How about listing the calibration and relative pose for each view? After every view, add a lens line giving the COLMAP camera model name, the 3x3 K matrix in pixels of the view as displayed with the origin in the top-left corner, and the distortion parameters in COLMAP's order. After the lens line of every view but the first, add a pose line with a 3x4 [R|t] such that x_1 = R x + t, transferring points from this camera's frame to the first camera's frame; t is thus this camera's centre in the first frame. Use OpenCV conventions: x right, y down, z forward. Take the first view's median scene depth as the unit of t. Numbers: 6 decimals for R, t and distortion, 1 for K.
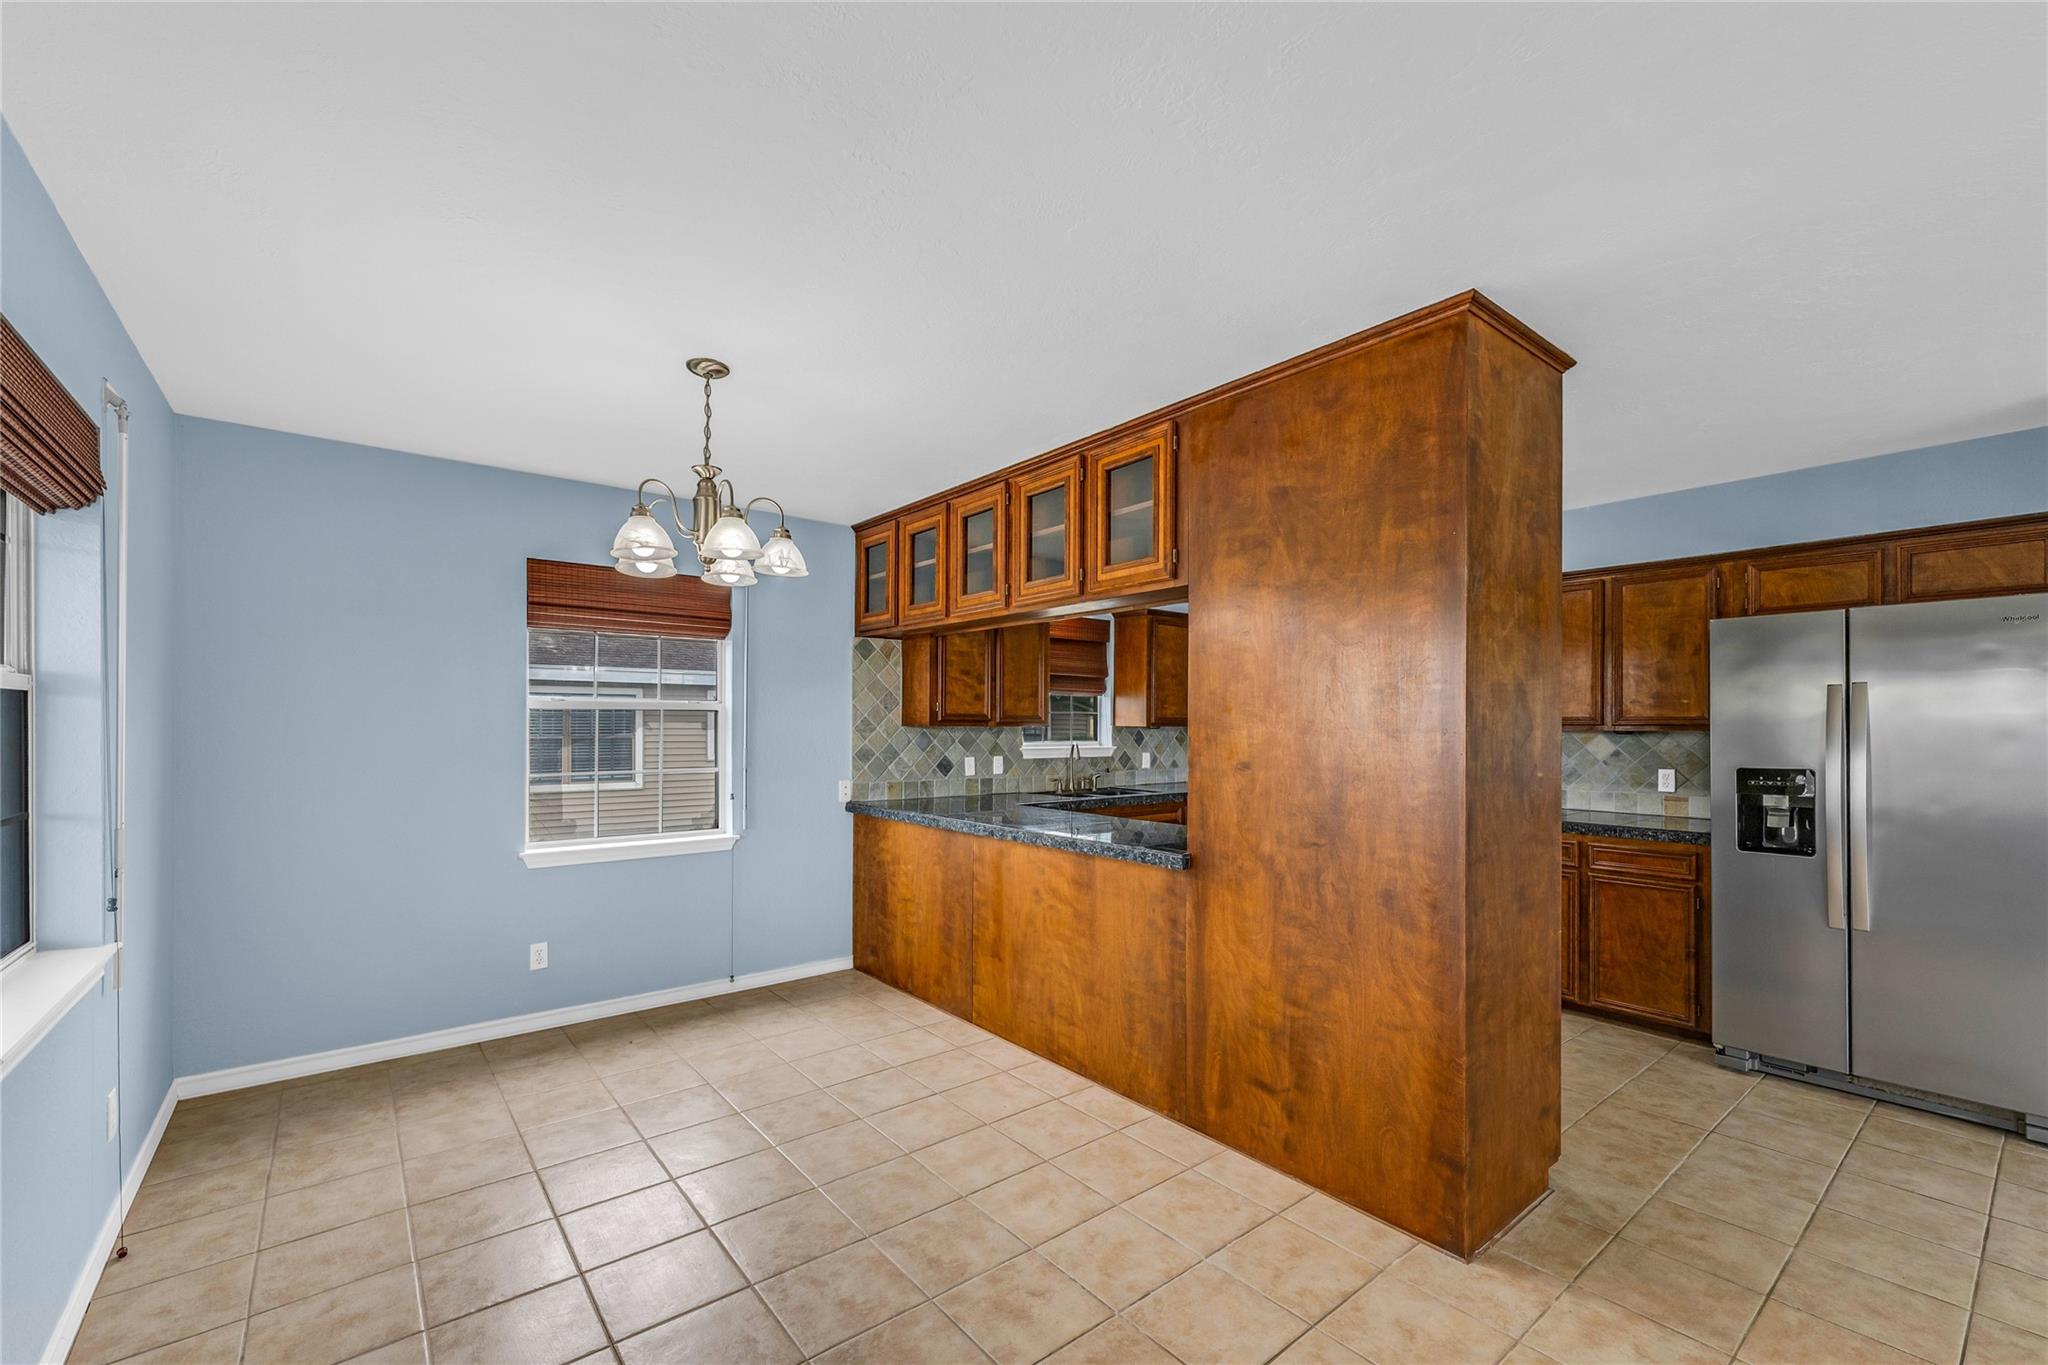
lens RADIAL K [[838.5, 0, 1032.4], [0, 838.5, 720.8], [0, 0, 1]] dist [0.000762, -0.000040]
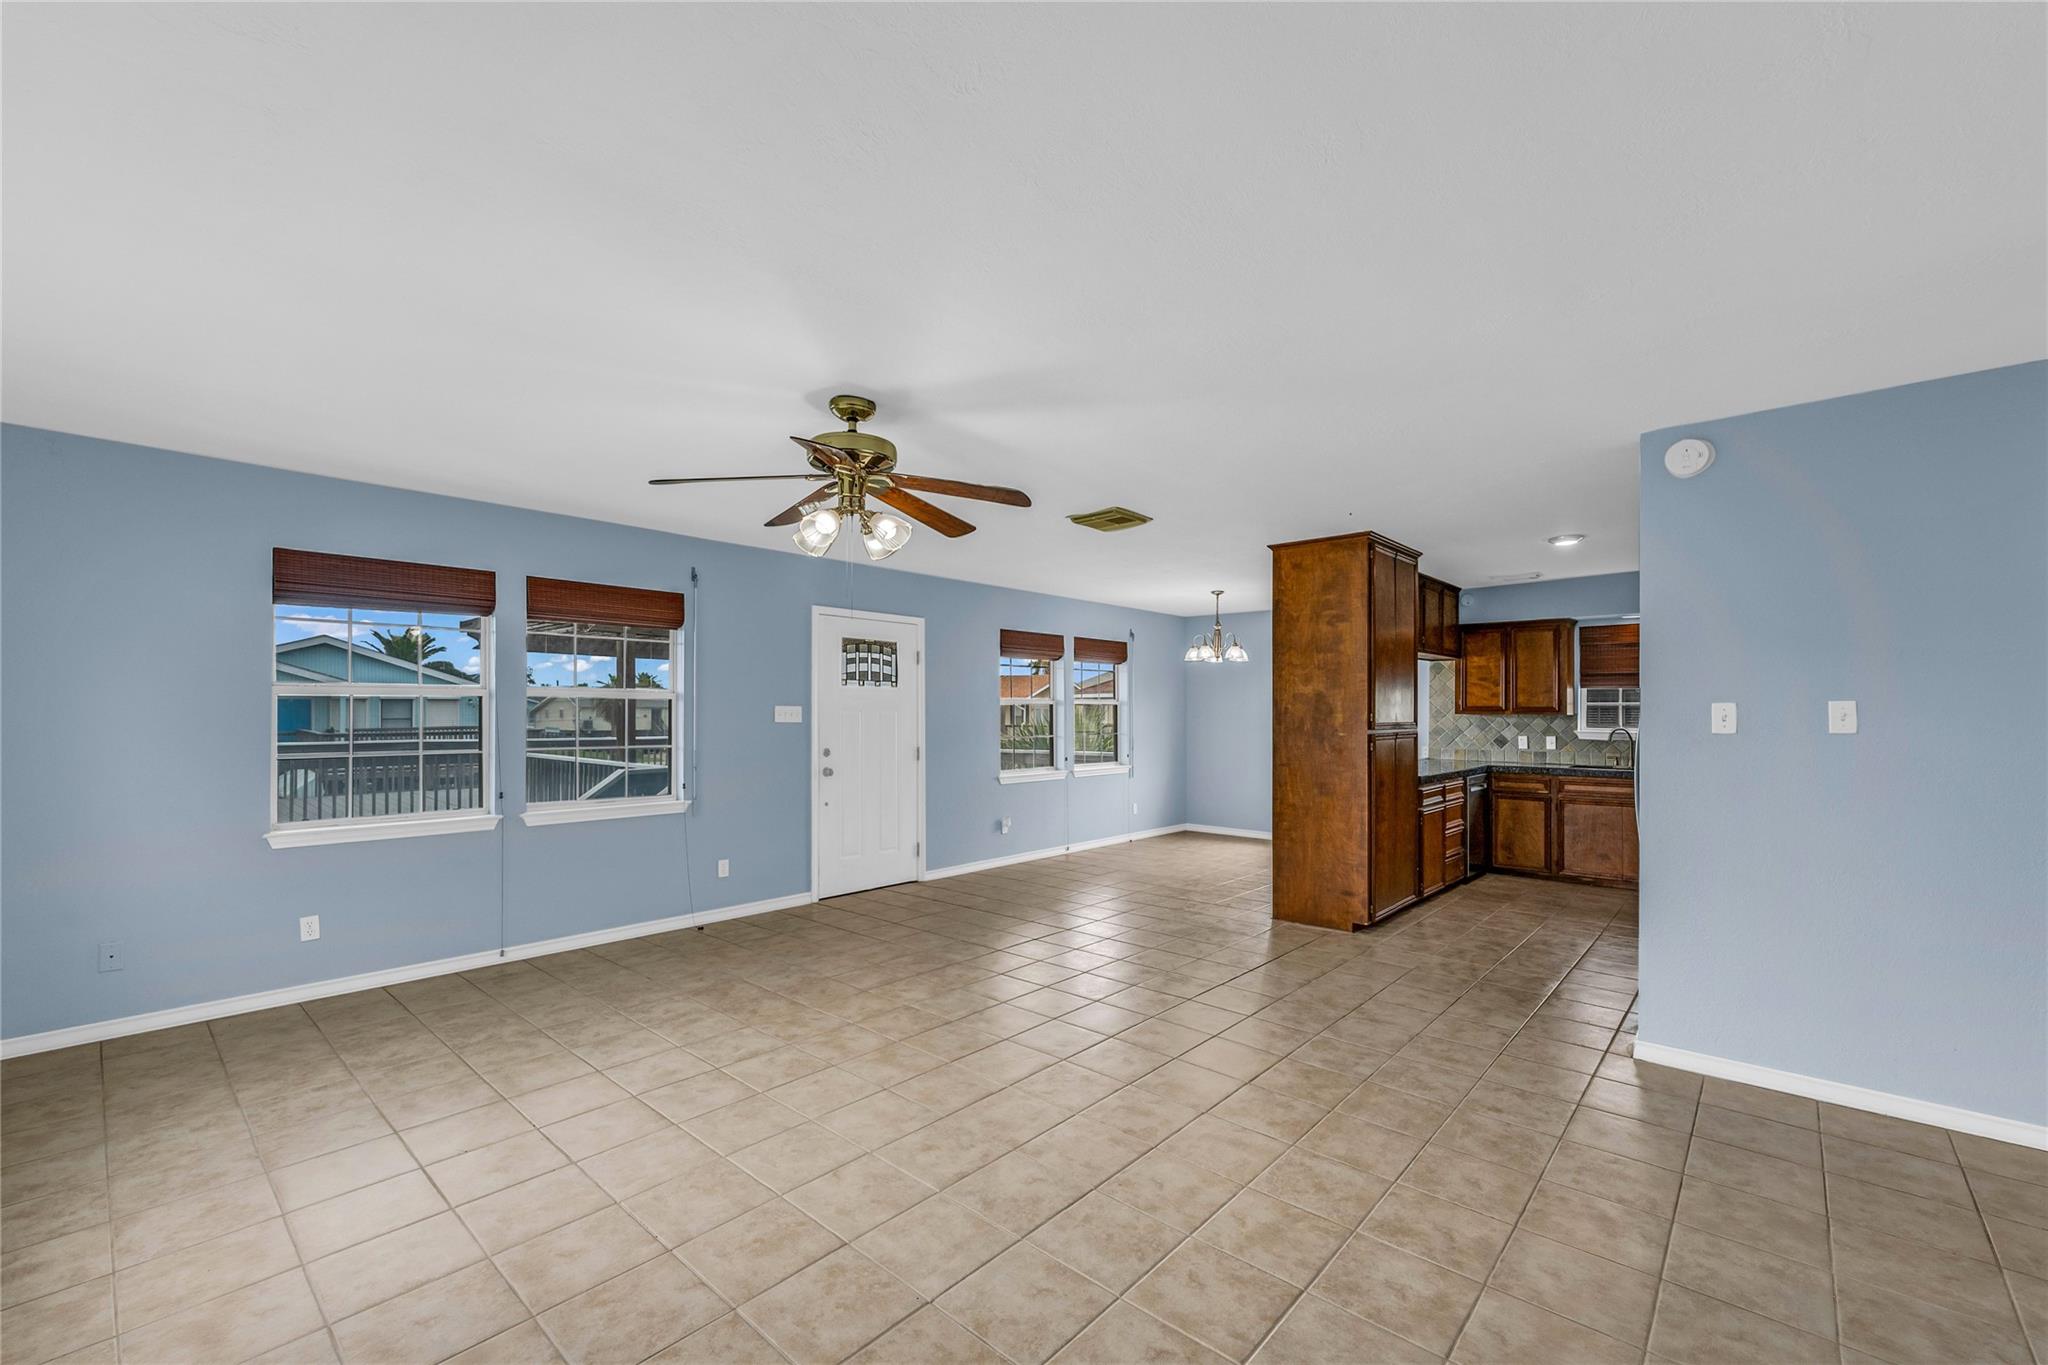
lens RADIAL K [[851.4, 0, 1034.0], [0, 851.4, 702.1], [0, 0, 1]] dist [0.007454, 0.000027]
pose [[0.158176, -0.015653, -0.987287, 1.366461], [0.001172, 0.999877, -0.015665, 0.008165], [0.987410, 0.001320, 0.158174, -0.062659]]
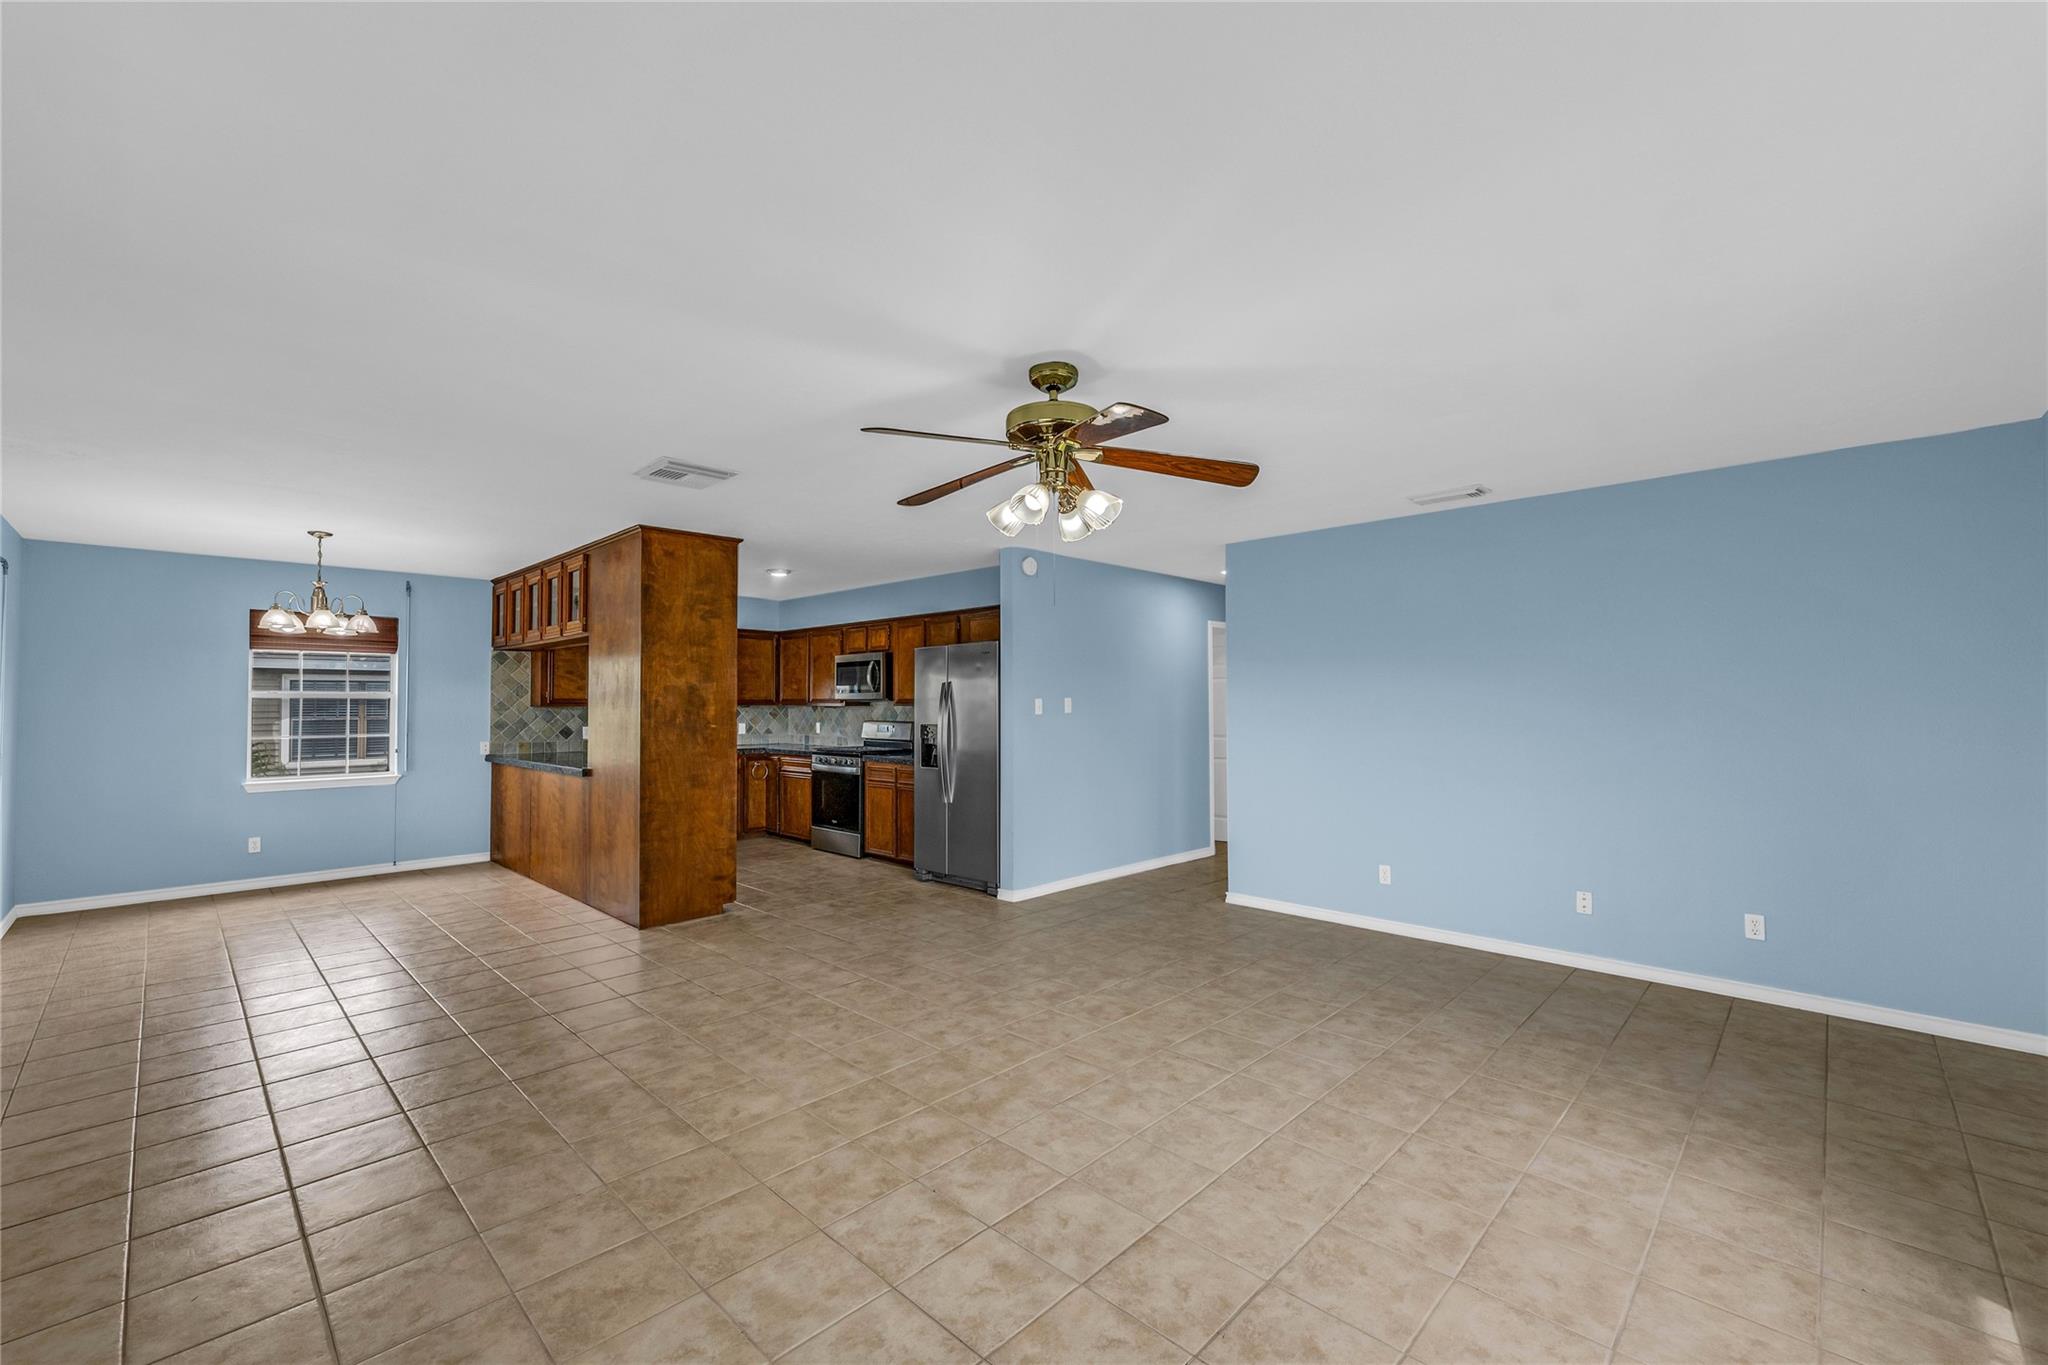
lens RADIAL K [[833.6, 0, 1024.0], [0, 833.6, 682.5], [0, 0, 1]] dist [-0.000960, 0.000014]
pose [[0.993265, -0.004648, 0.115769, 0.603378], [0.007109, 0.999757, -0.020858, 0.000362], [-0.115643, 0.021541, 0.993057, -0.677201]]
